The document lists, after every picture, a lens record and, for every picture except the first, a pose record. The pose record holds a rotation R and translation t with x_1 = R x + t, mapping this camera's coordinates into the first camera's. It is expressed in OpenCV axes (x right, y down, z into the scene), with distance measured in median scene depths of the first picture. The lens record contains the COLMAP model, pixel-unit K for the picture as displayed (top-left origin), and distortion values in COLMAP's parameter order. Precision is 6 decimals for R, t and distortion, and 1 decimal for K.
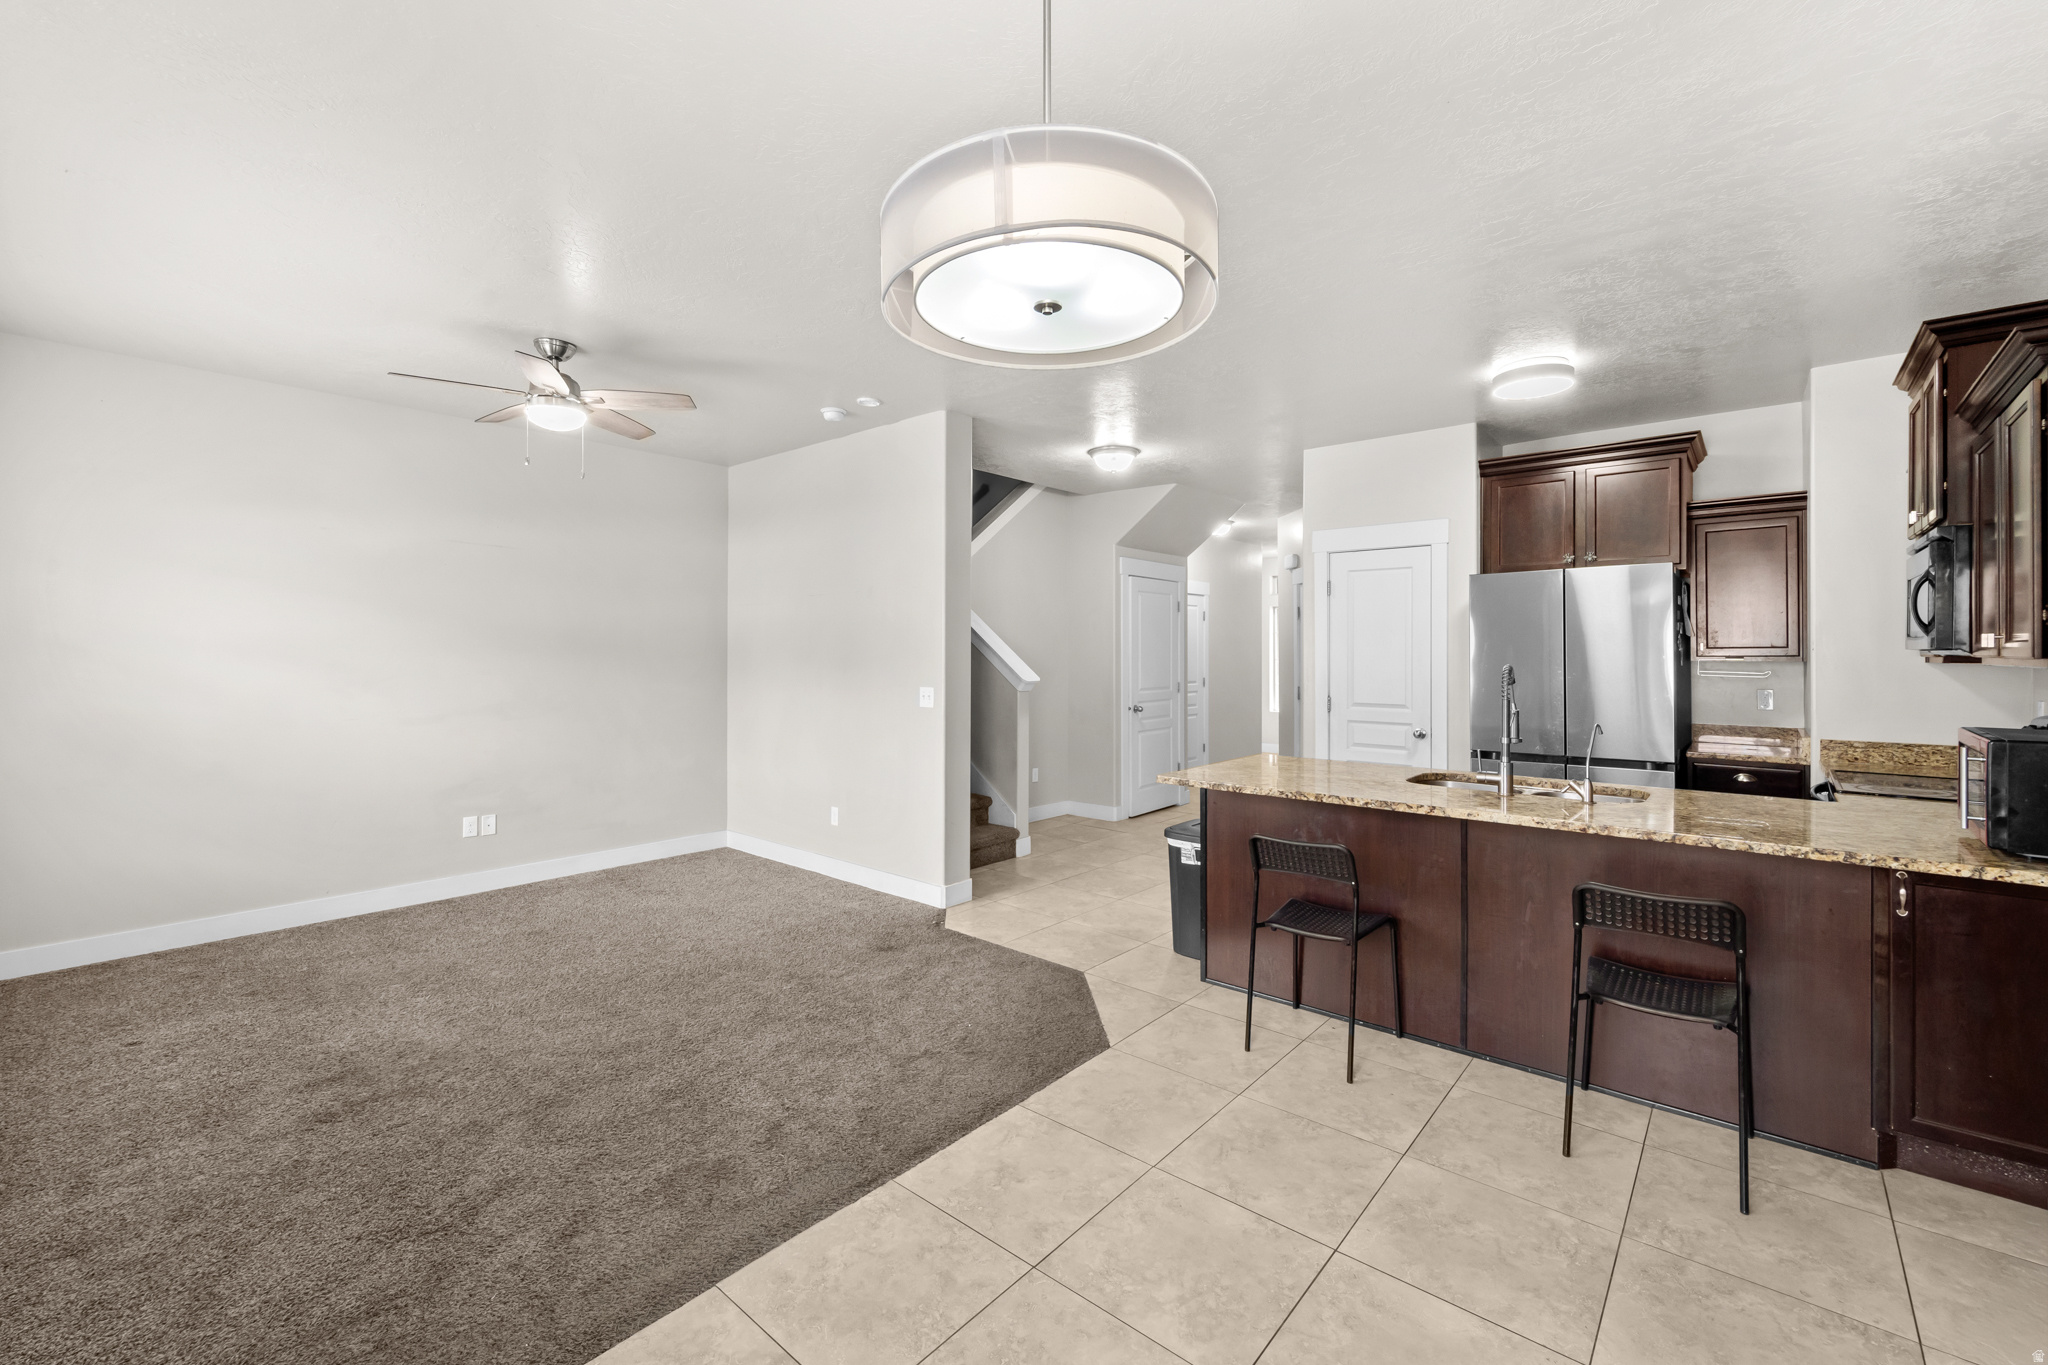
lens RADIAL K [[849.0, 0, 1030.8], [0, 849.0, 651.8], [0, 0, 1]] dist [-0.000414, -0.000247]
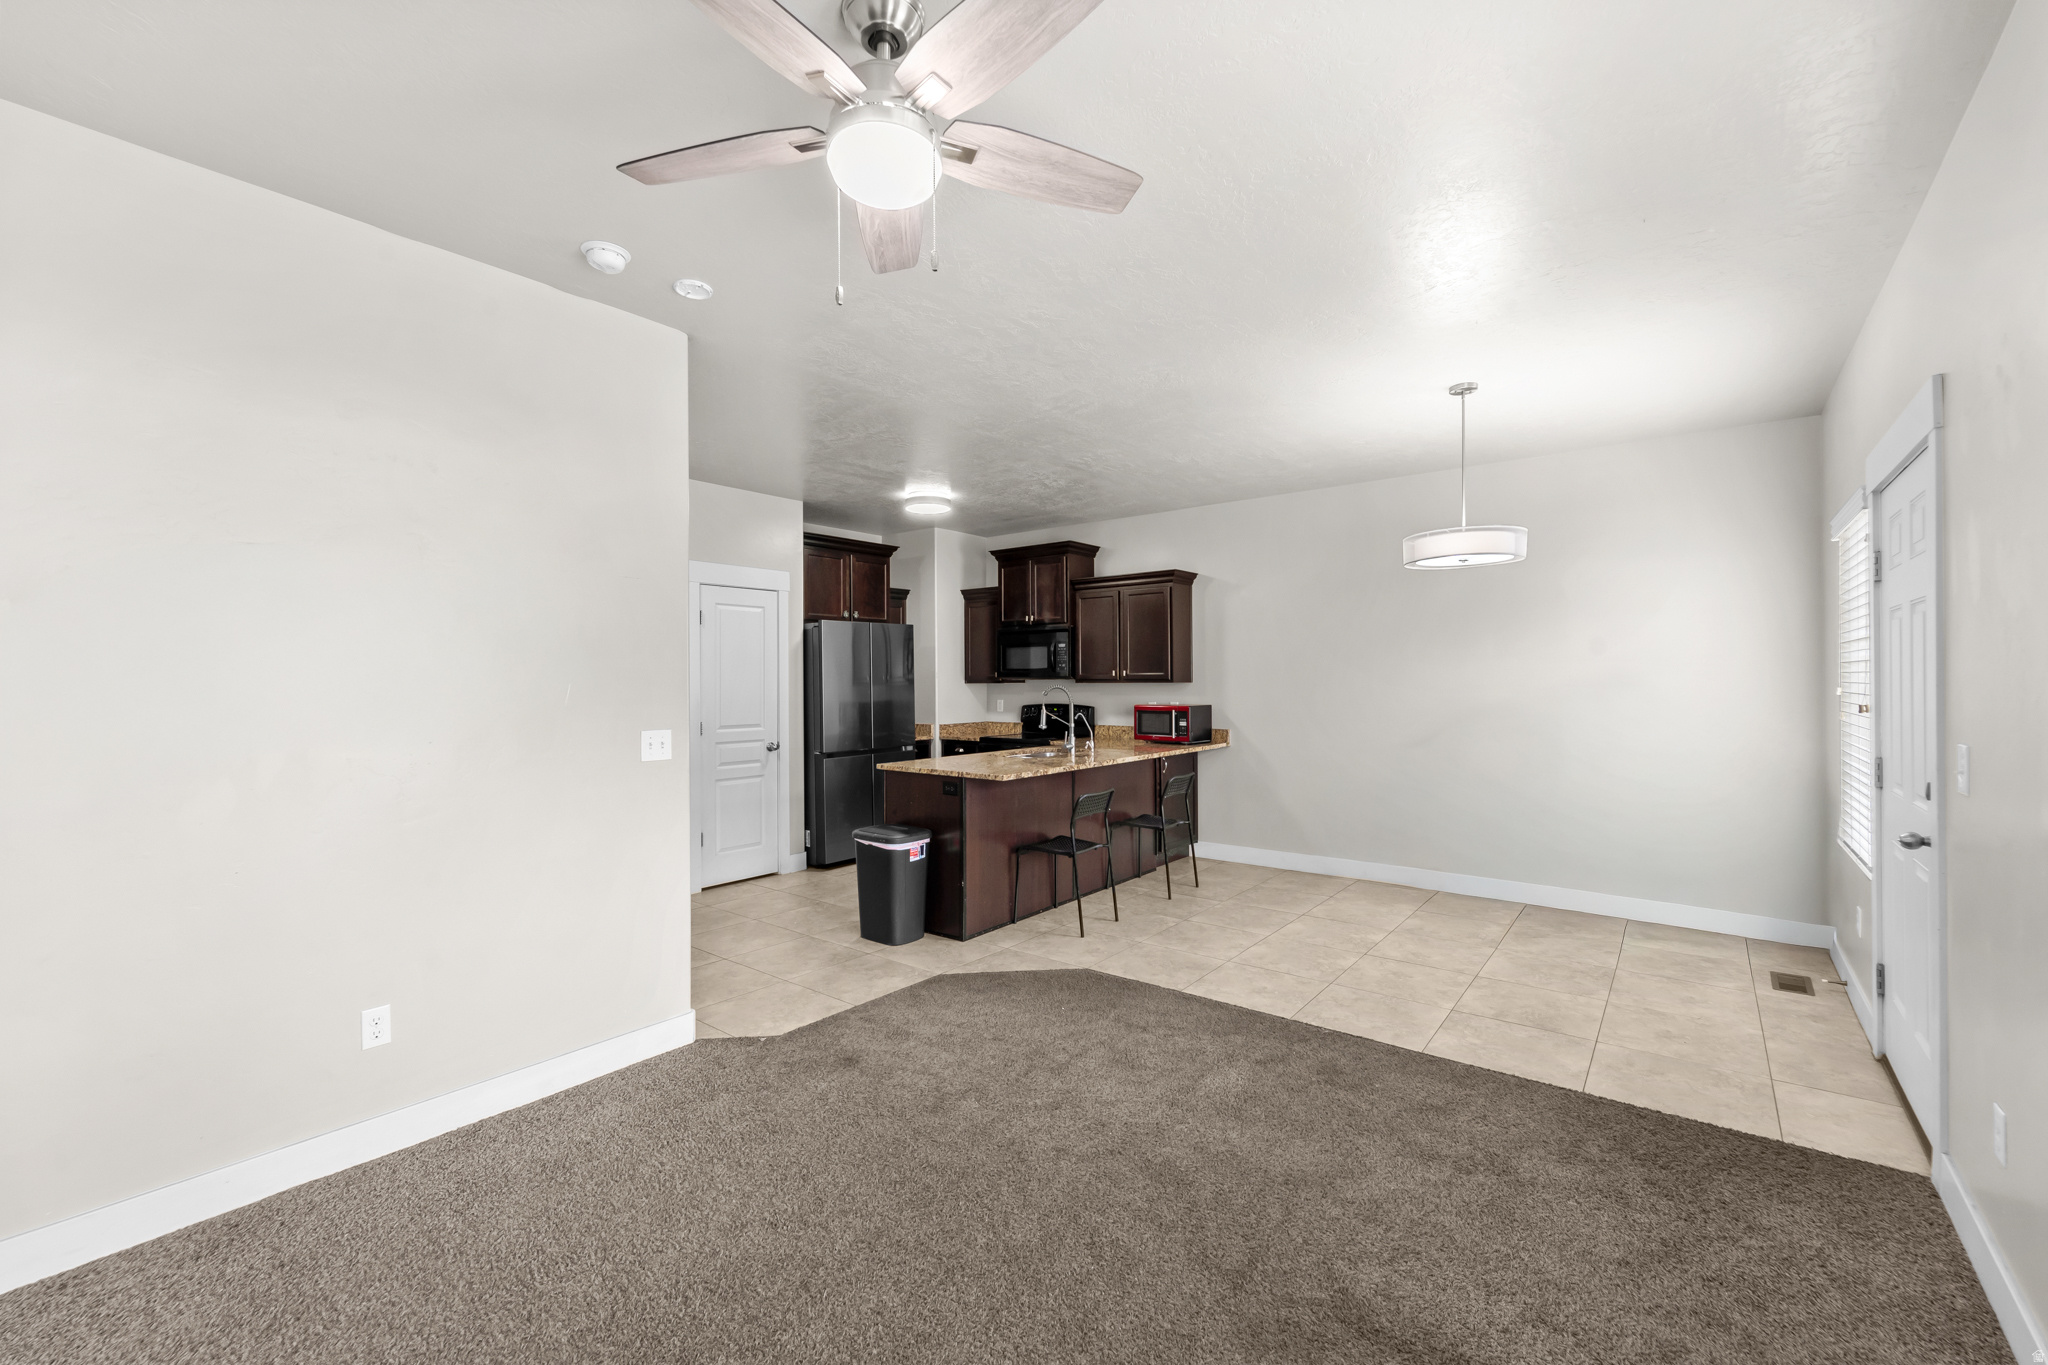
lens RADIAL K [[840.4, 0, 1031.0], [0, 840.4, 673.6], [0, 0, 1]] dist [0.000520, -0.000447]
pose [[-0.041209, 0.007516, 0.999122, -0.979211], [0.005422, 0.999959, -0.007299, 0.003993], [-0.999136, 0.005117, -0.041248, 0.896866]]
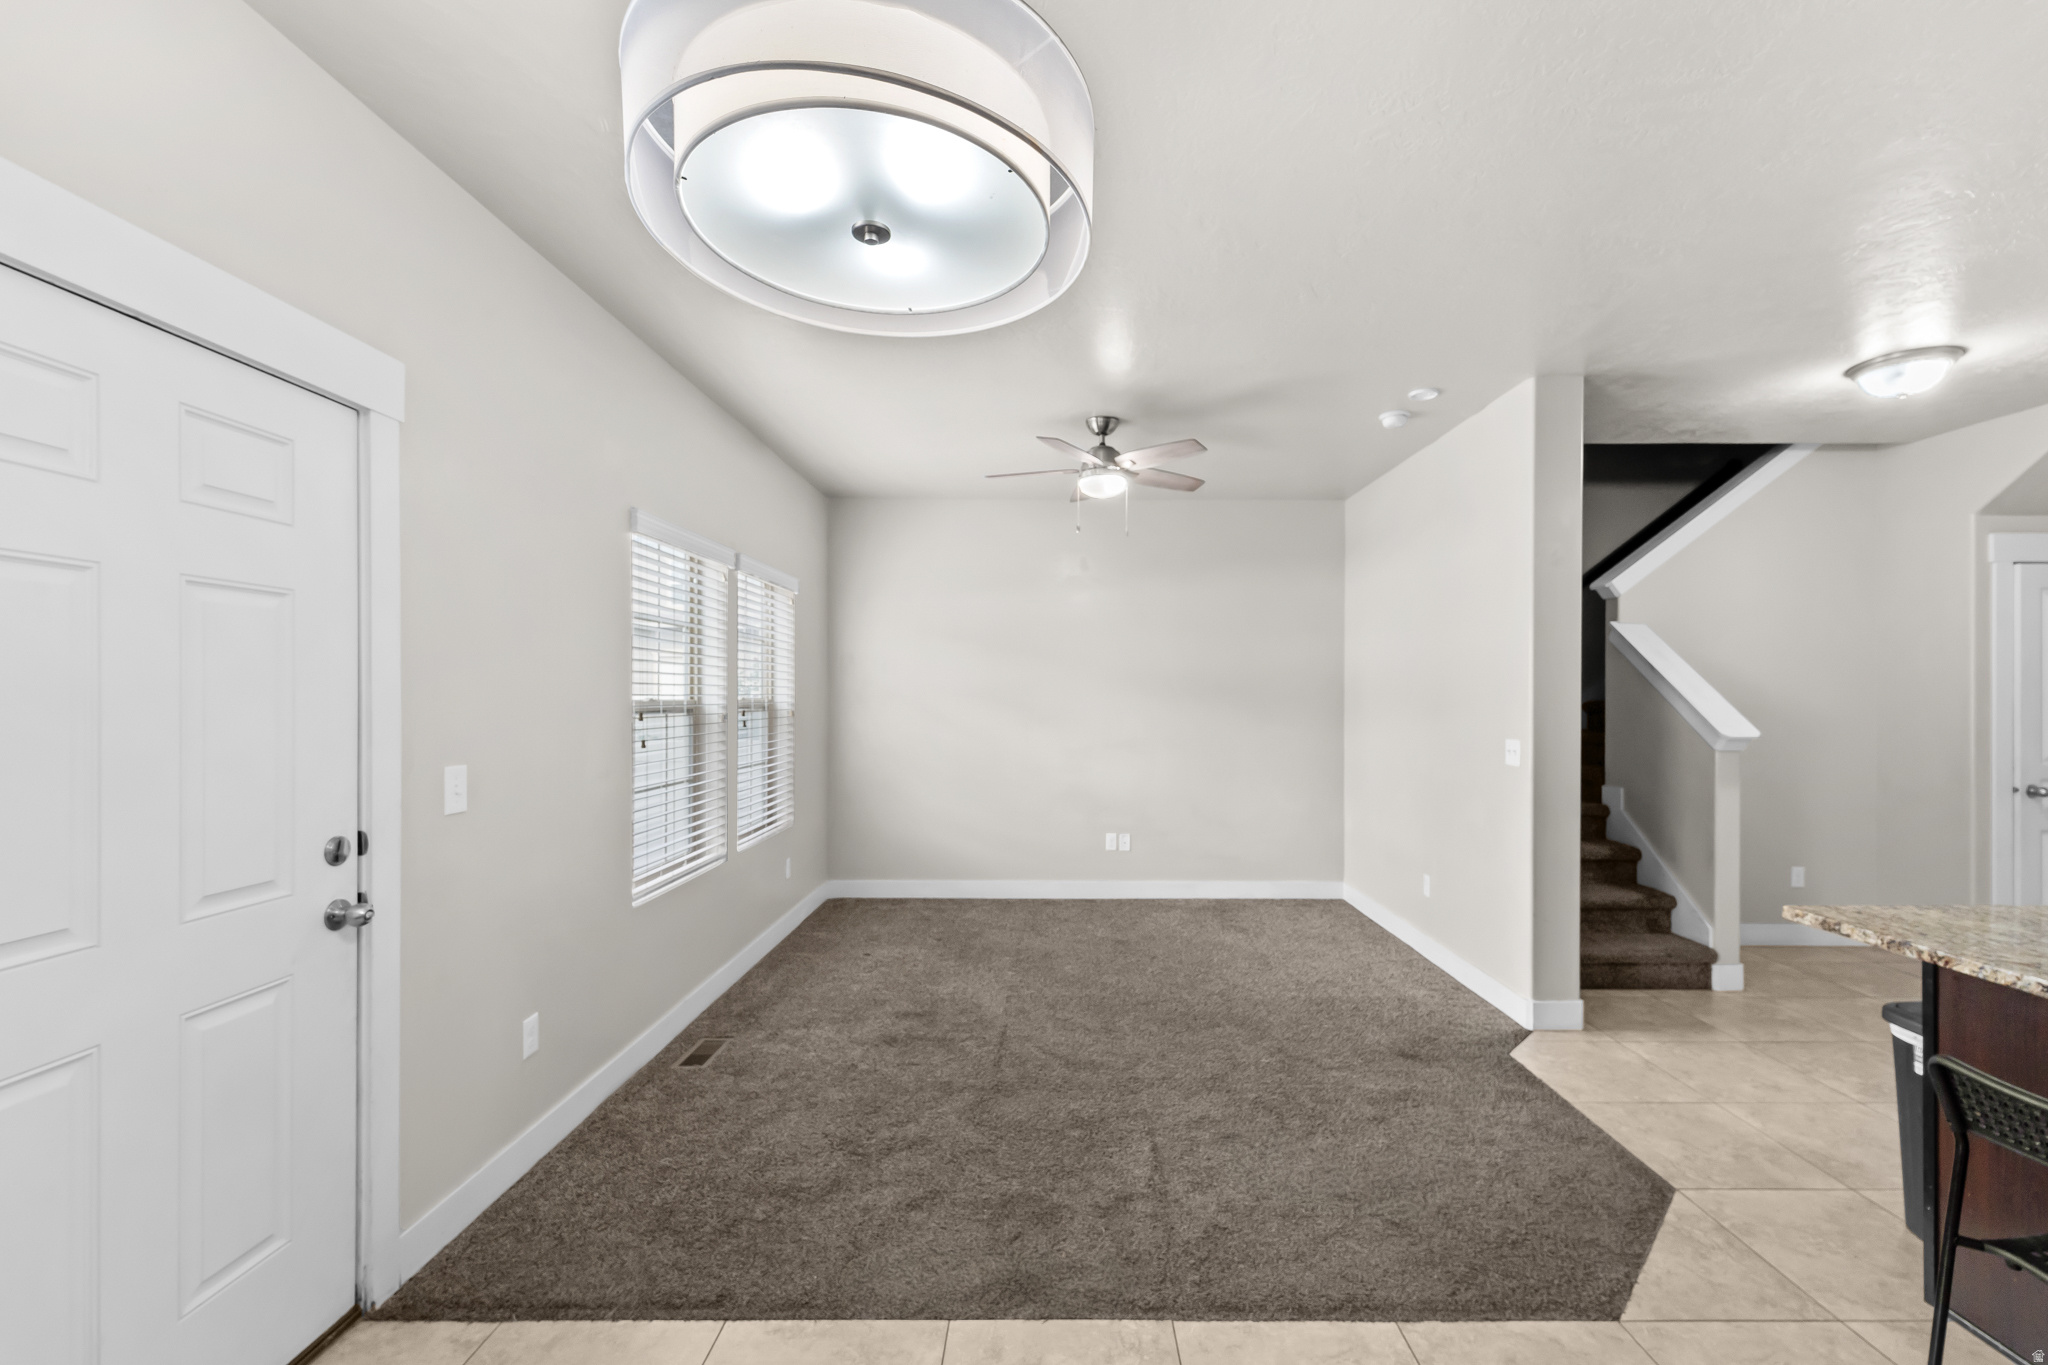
lens RADIAL K [[838.6, 0, 1052.4], [0, 838.6, 700.0], [0, 0, 1]] dist [0.012786, -0.006826]
pose [[0.651429, 0.002626, -0.758705, 0.230695], [0.002213, 0.999983, 0.005361, 0.000246], [0.758707, -0.005171, 0.651412, 0.215708]]
